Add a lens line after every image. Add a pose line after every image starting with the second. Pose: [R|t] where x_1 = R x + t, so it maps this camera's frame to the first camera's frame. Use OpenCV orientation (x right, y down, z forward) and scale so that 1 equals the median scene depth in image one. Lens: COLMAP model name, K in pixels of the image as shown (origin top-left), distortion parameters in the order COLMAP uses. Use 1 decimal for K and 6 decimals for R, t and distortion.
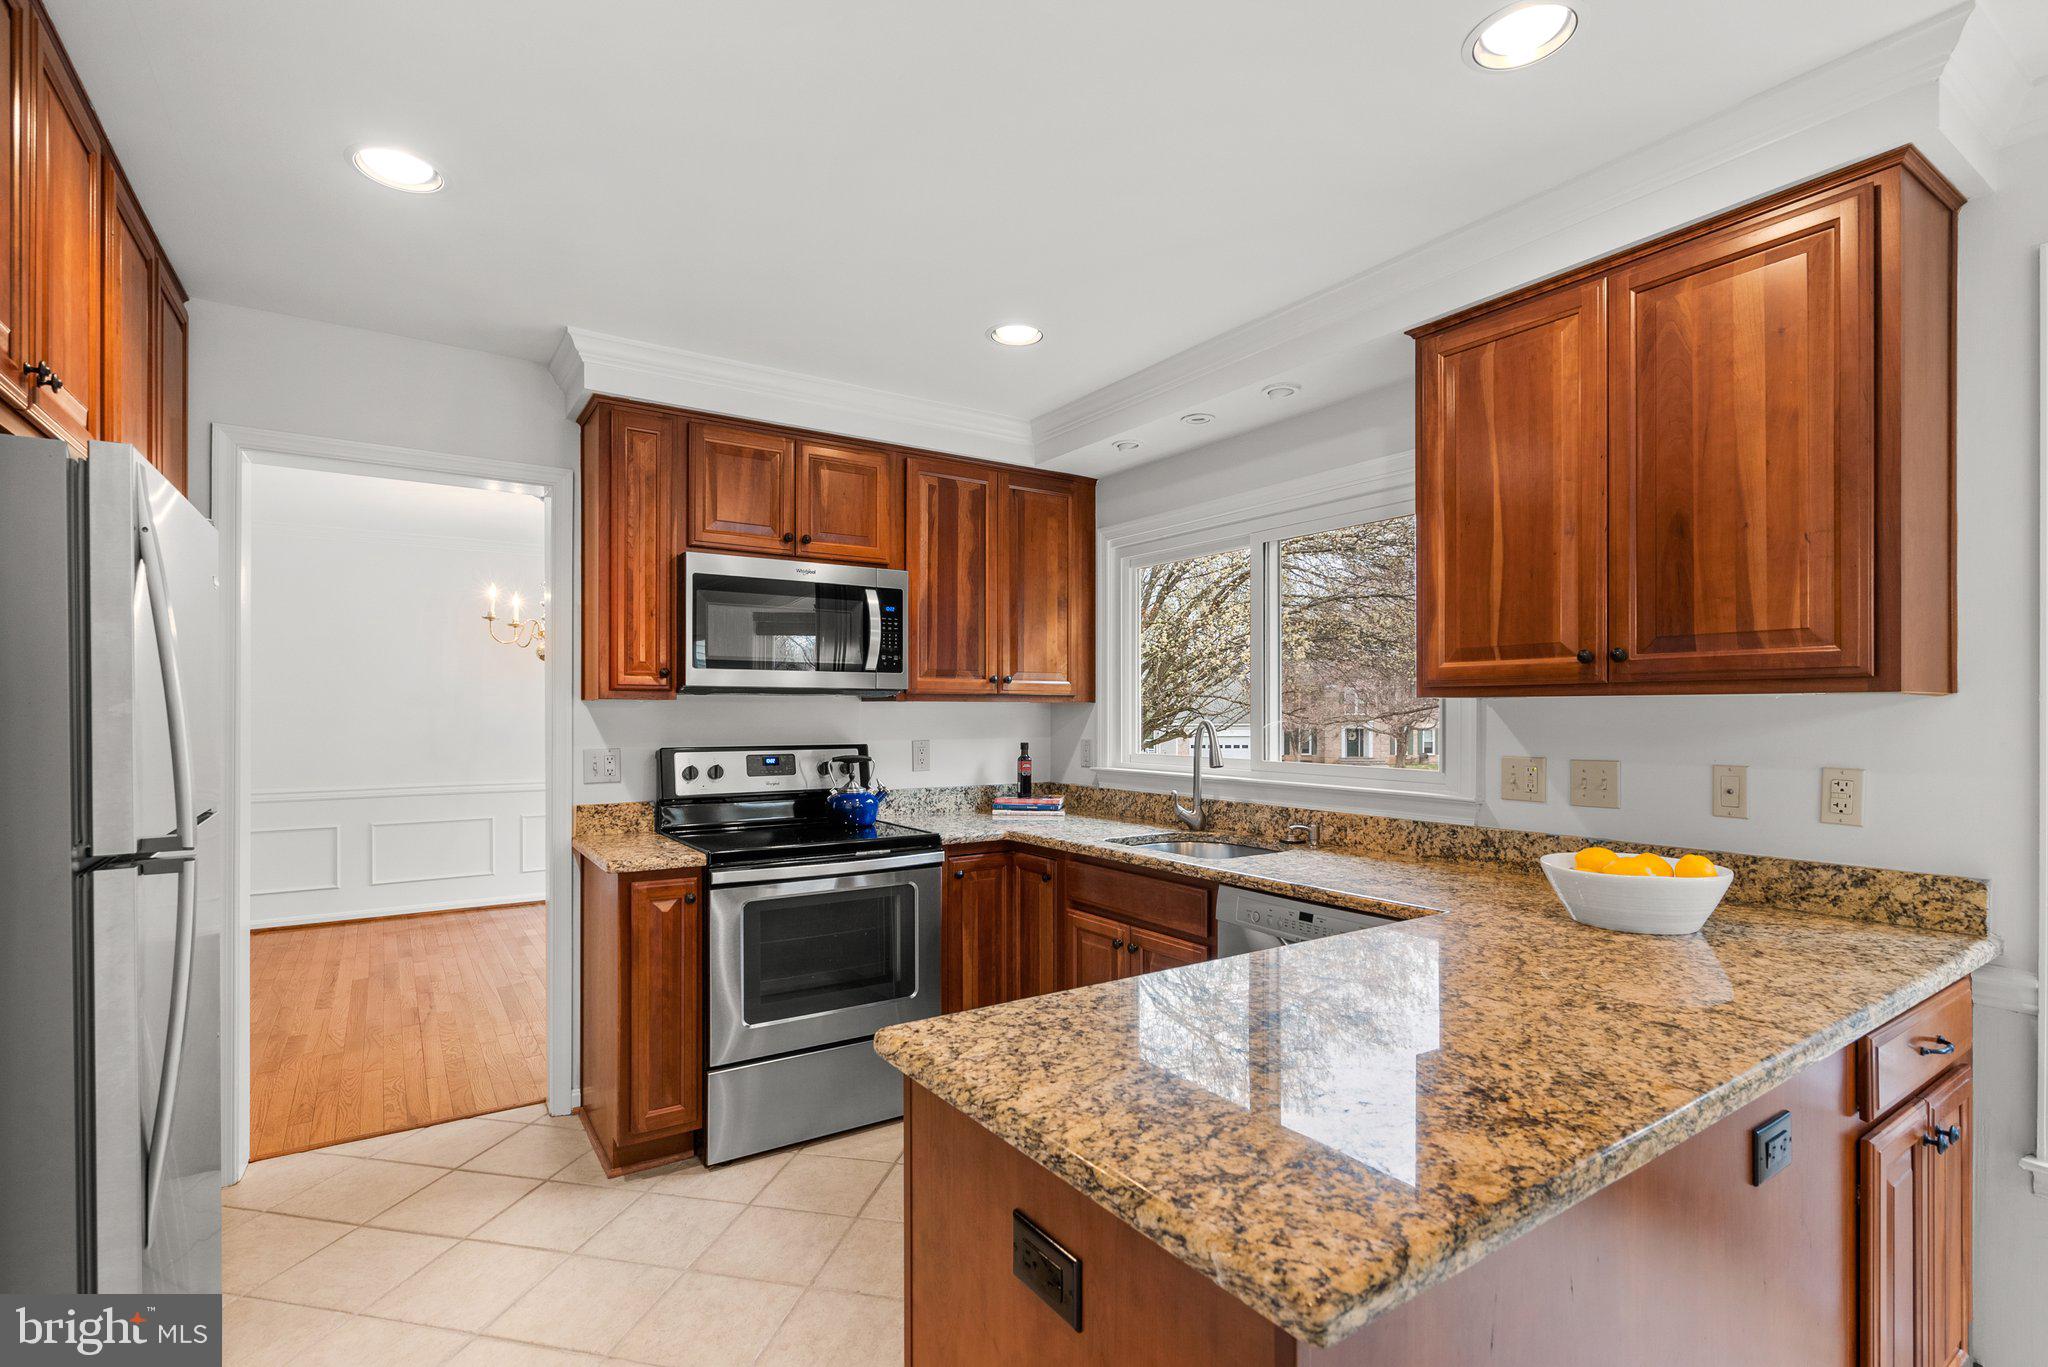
lens RADIAL K [[949.1, 0, 1001.7], [0, 949.1, 707.0], [0, 0, 1]] dist [-0.009648, 0.004816]
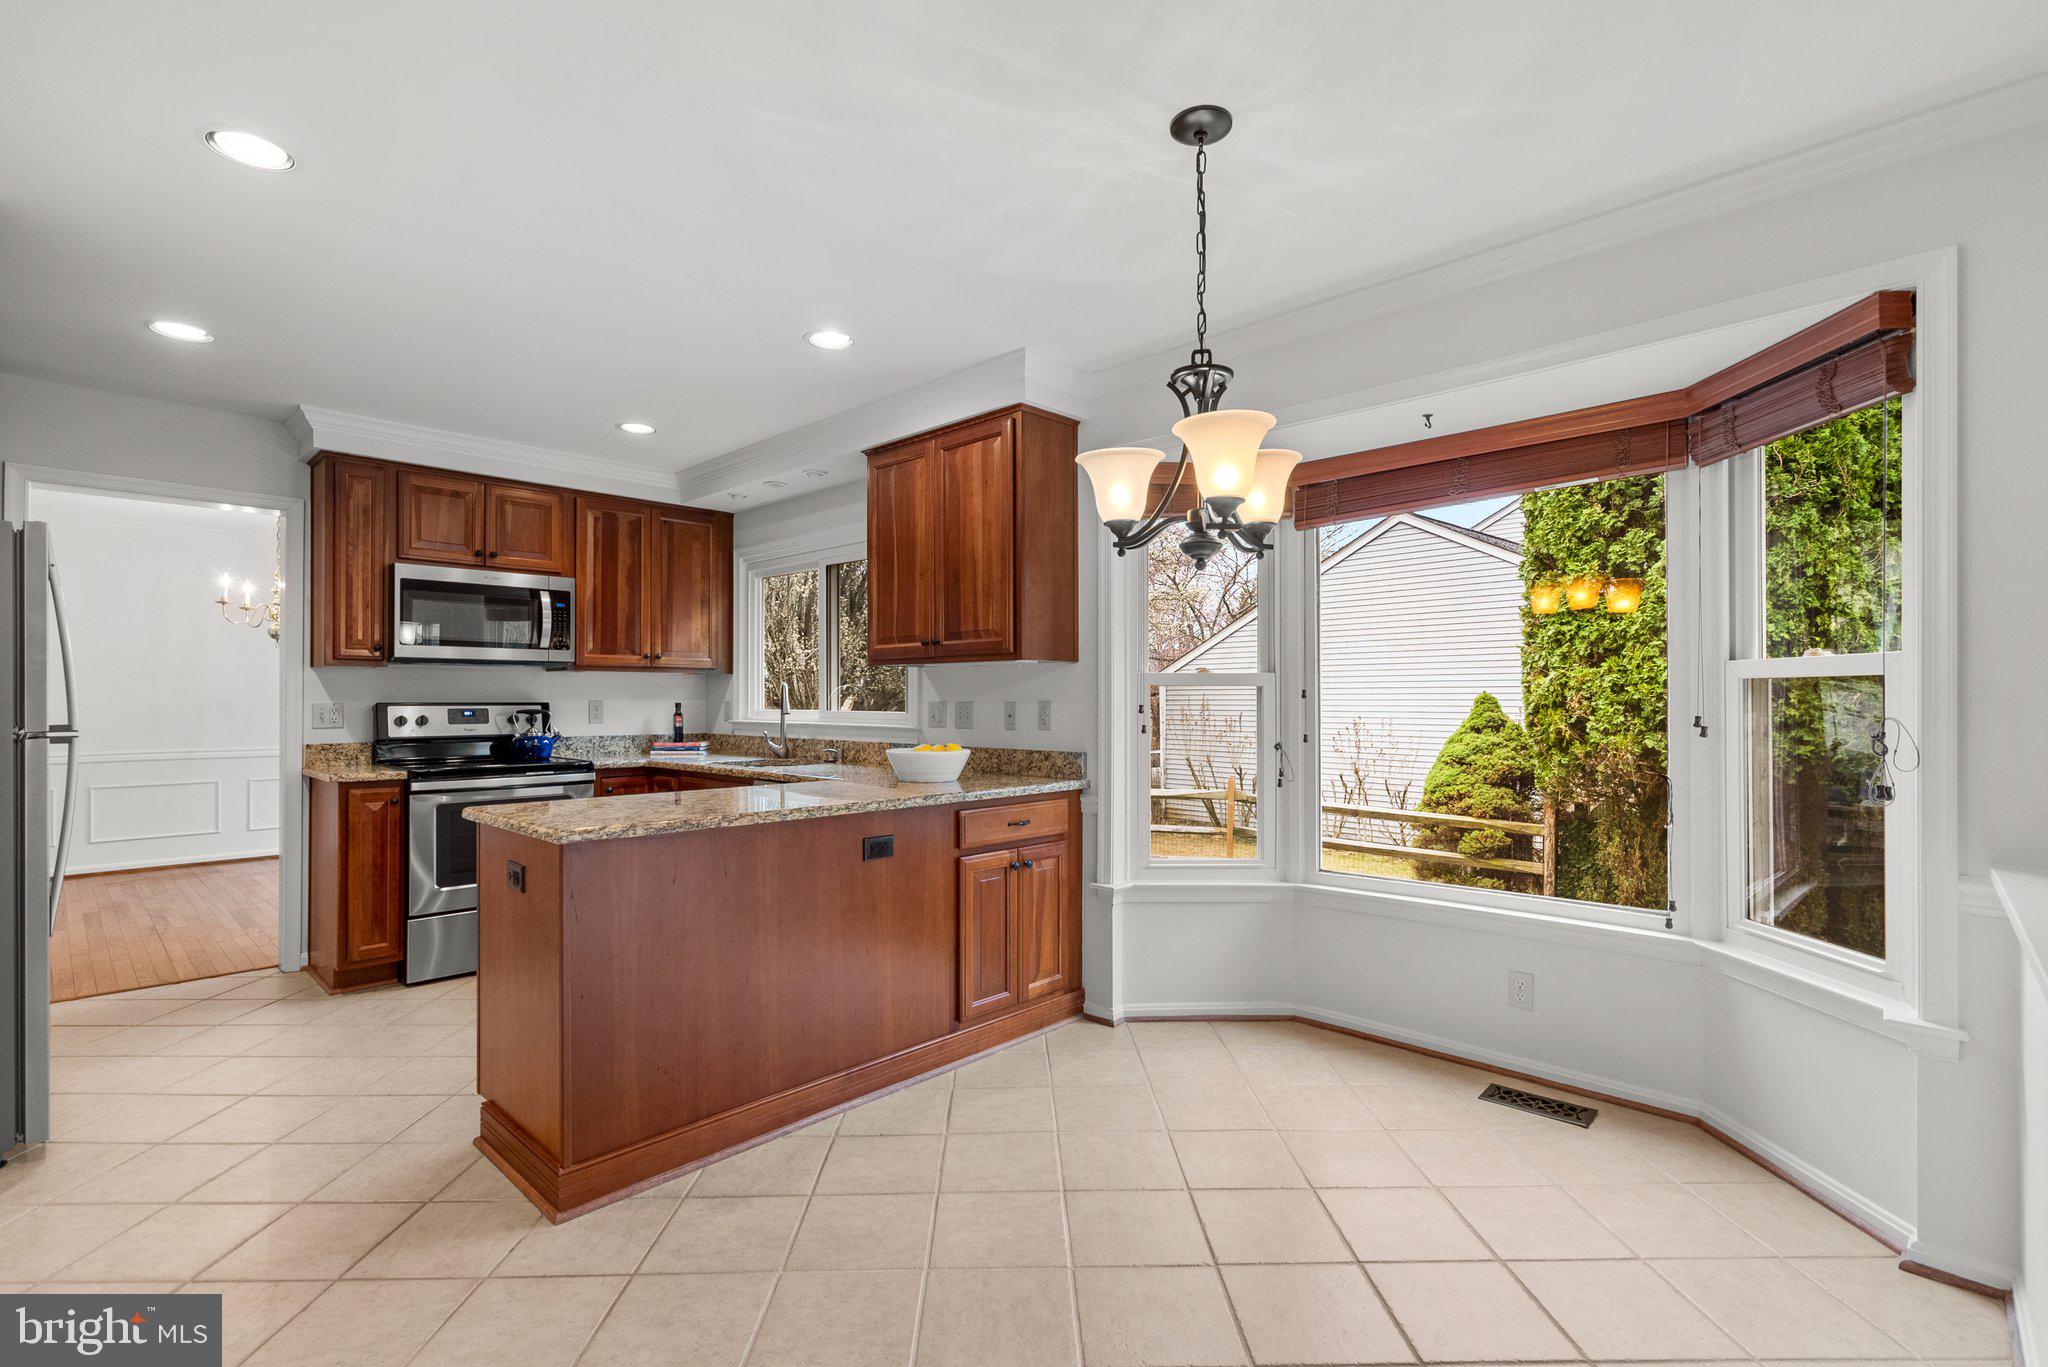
lens RADIAL K [[949.1, 0, 1022.9], [0, 949.1, 689.0], [0, 0, 1]] dist [-0.009648, 0.004816]
pose [[0.974348, 0.001478, 0.225040, 0.257760], [-0.000093, 0.999981, -0.006164, 0.033256], [-0.225045, 0.005985, 0.974330, -0.575546]]
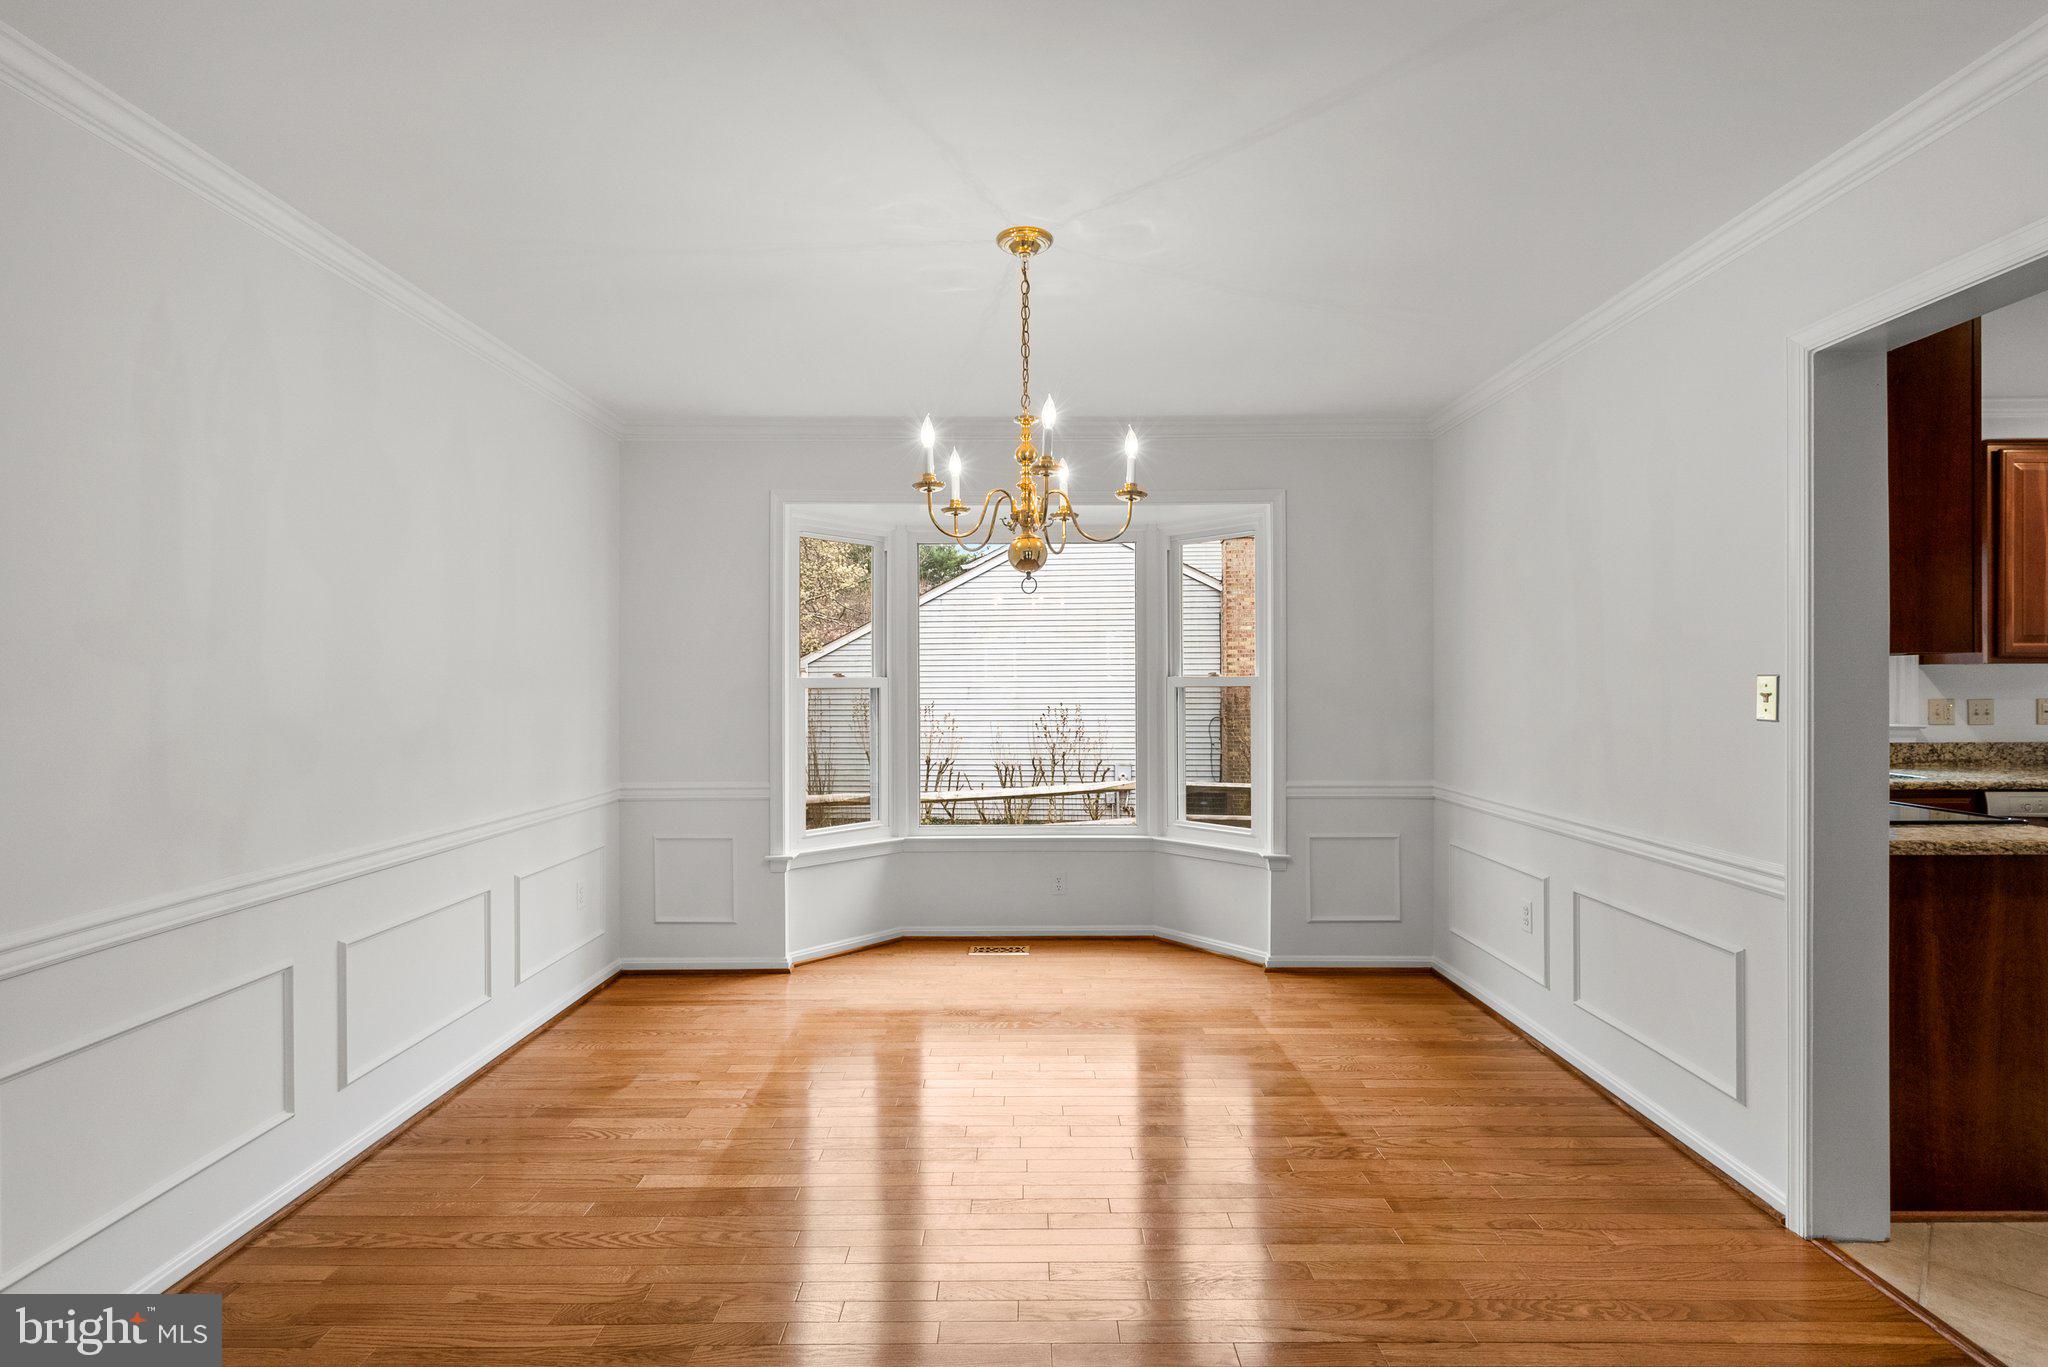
lens RADIAL K [[949.1, 0, 1011.7], [0, 949.1, 683.5], [0, 0, 1]] dist [-0.009648, 0.004816]
pose [[0.555011, -0.005585, 0.831824, -1.490760], [0.002718, 0.999984, 0.004900, 0.008964], [-0.831839, -0.000459, 0.555017, 1.192553]]
